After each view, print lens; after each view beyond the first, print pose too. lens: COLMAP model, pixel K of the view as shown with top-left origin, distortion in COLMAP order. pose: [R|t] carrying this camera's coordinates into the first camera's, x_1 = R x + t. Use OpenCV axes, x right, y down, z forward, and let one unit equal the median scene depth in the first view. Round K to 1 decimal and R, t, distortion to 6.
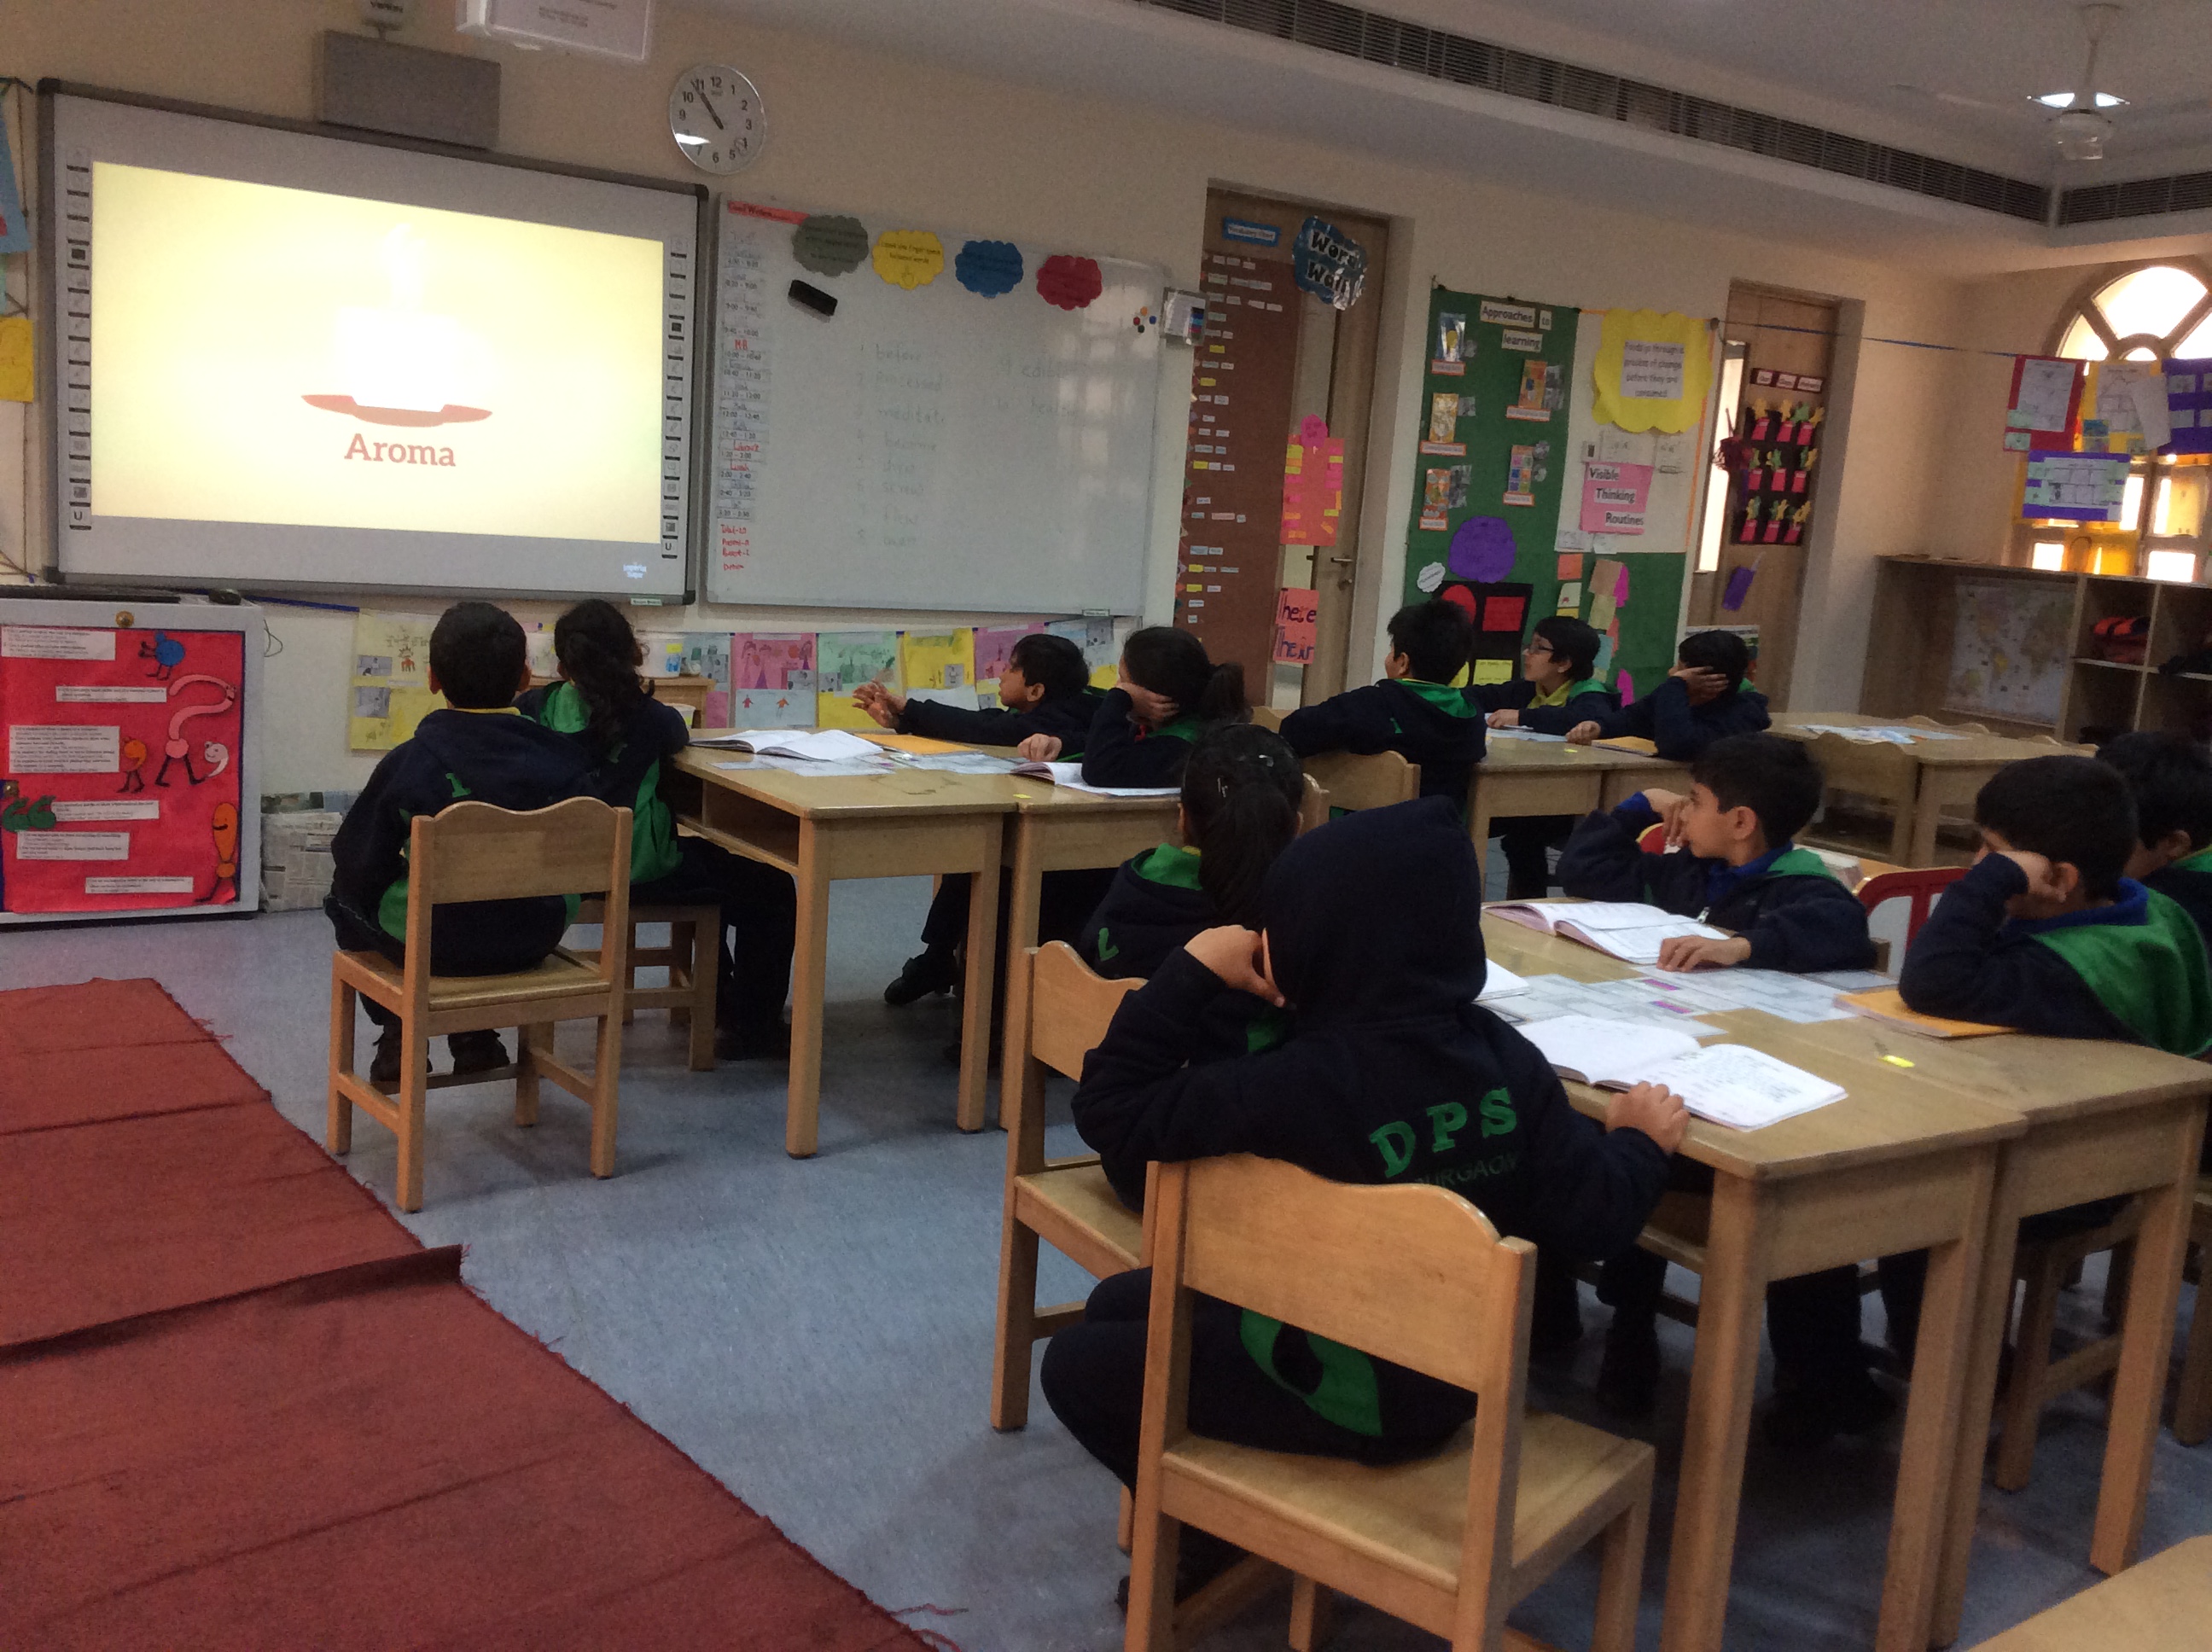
lens RADIAL K [[1997.0, 0, 1097.7], [0, 1997.0, 808.2], [0, 0, 1]] dist [0.131883, -0.243896]
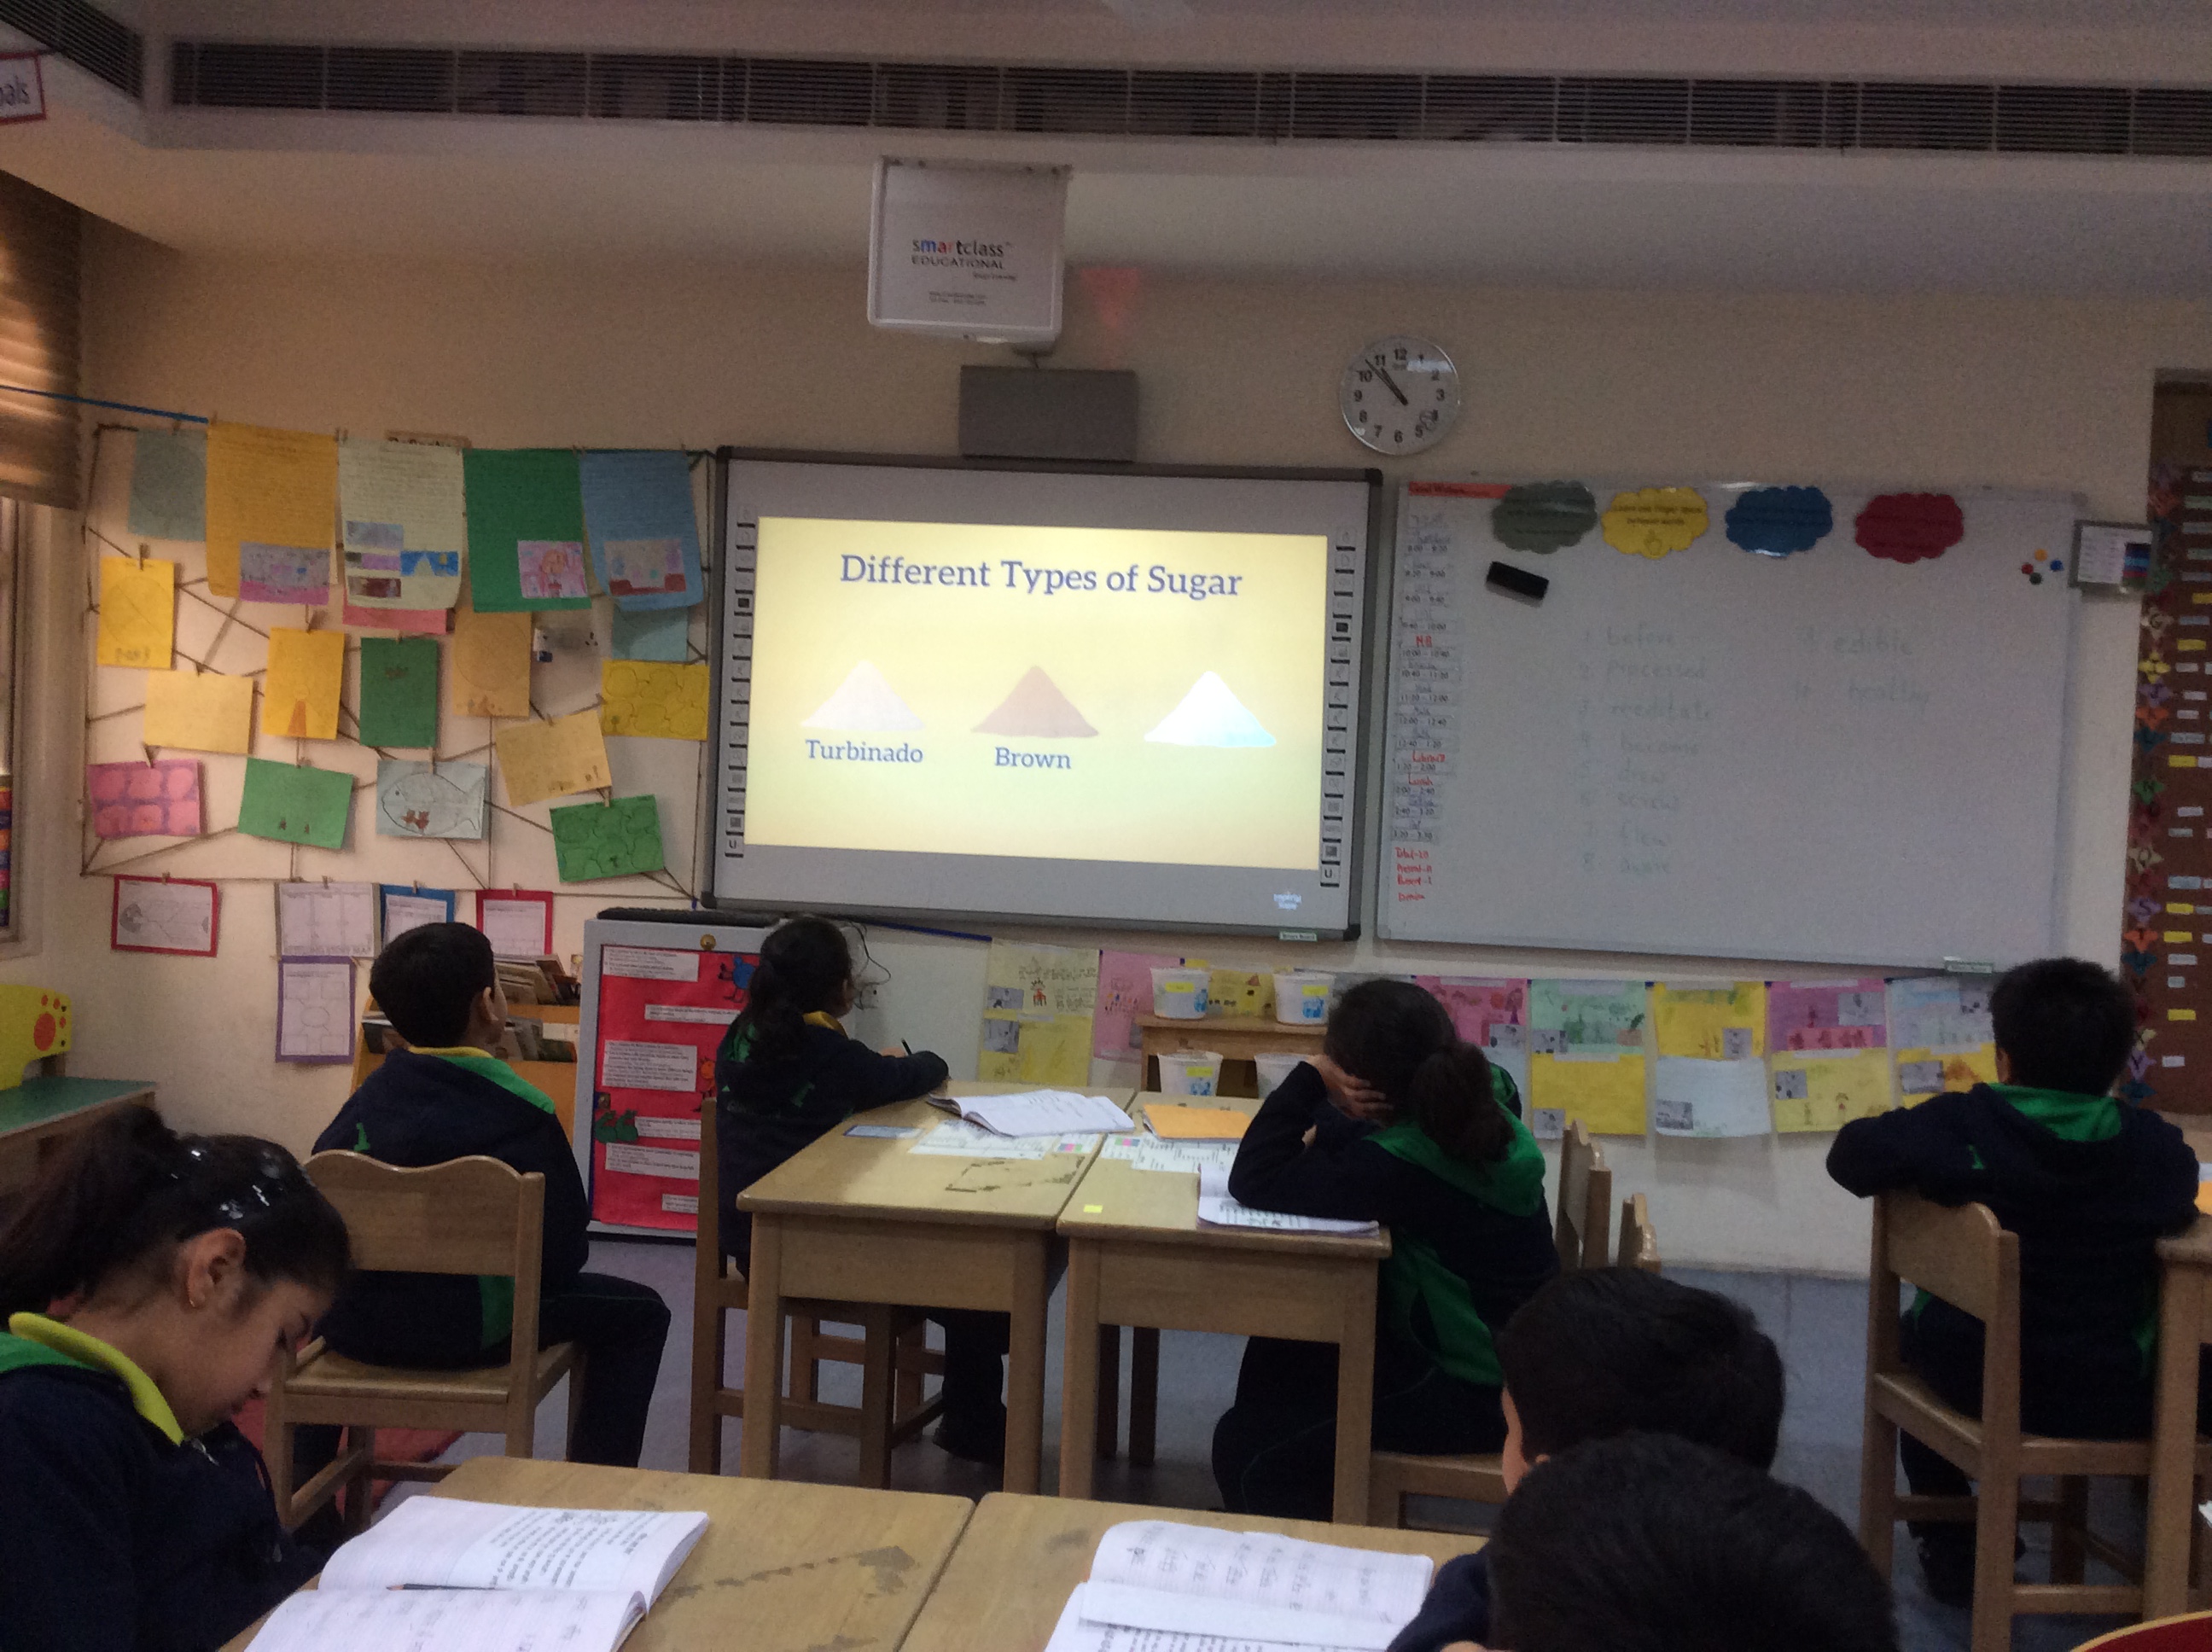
lens RADIAL K [[1997.0, 0, 1097.7], [0, 1997.0, 808.2], [0, 0, 1]] dist [0.131883, -0.243896]
pose [[0.763115, -0.021733, -0.645897, 0.264633], [-0.088277, 0.986561, -0.137492, -0.030005], [0.640205, 0.161940, 0.750941, 0.279550]]
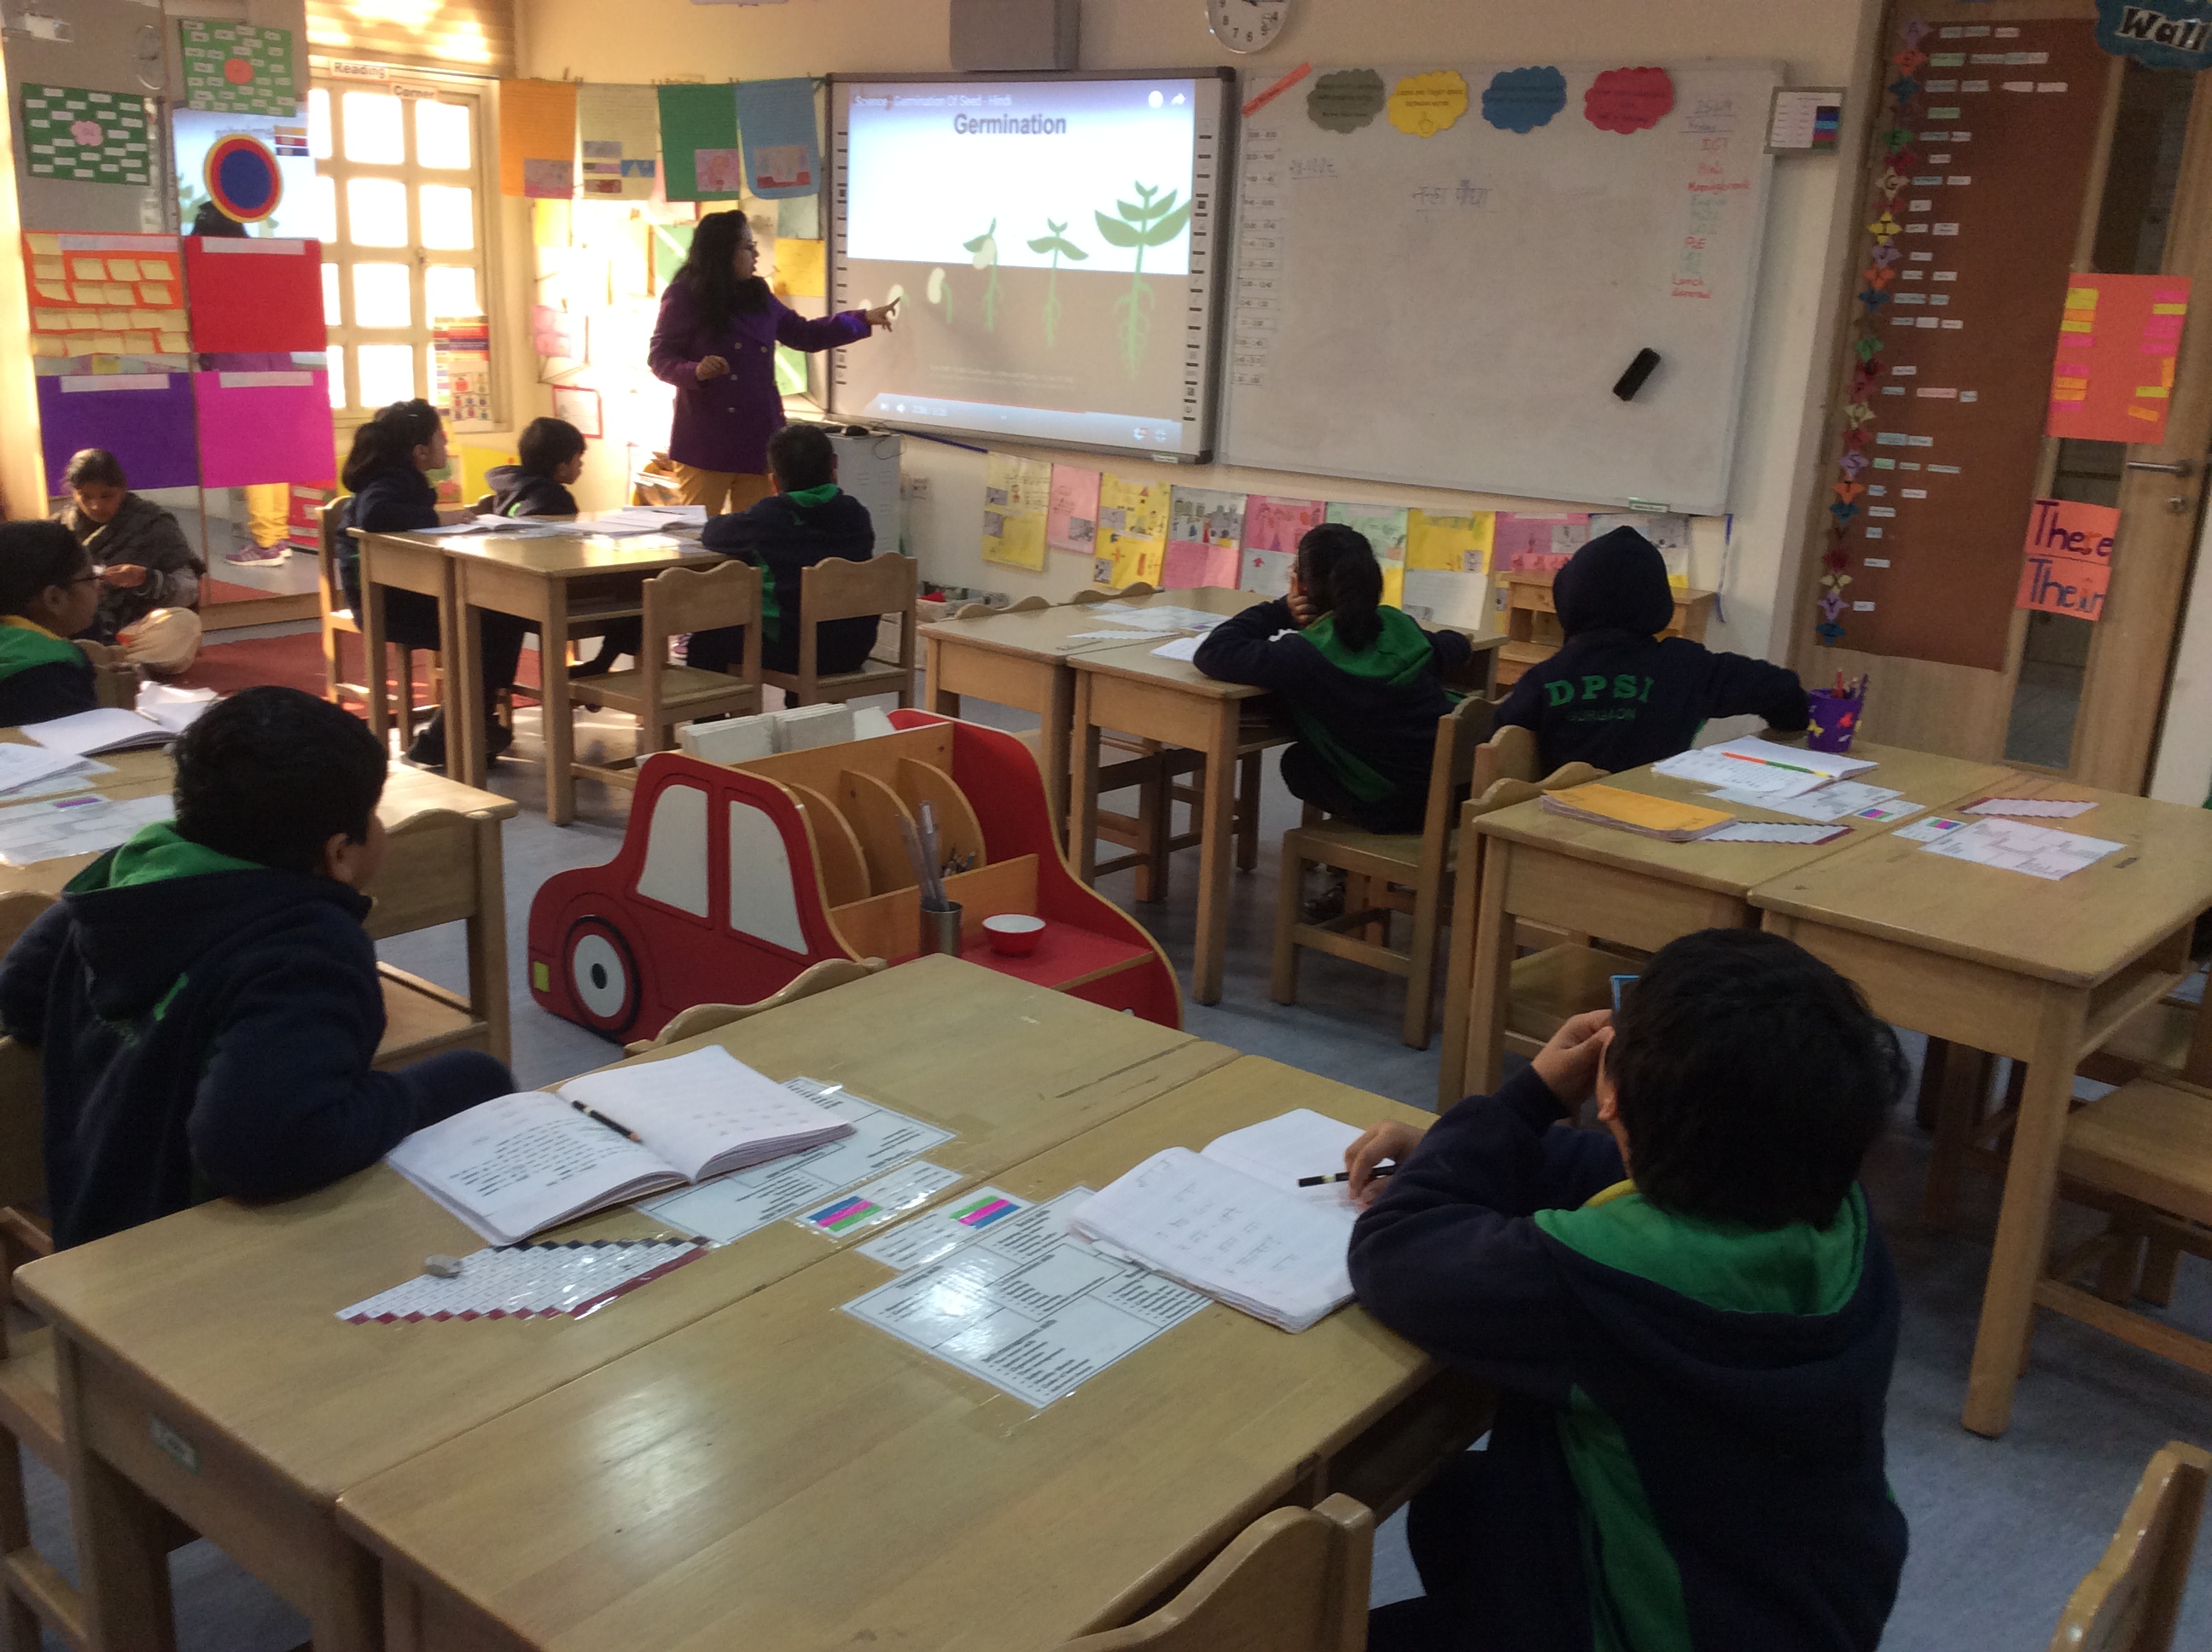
lens RADIAL K [[1997.0, 0, 1097.7], [0, 1997.0, 808.2], [0, 0, 1]] dist [0.131883, -0.243896]
pose [[0.308123, 0.194550, -0.931241, 0.826159], [-0.168966, 0.974495, 0.147681, -0.070004], [0.936222, 0.111844, 0.333136, 0.602129]]
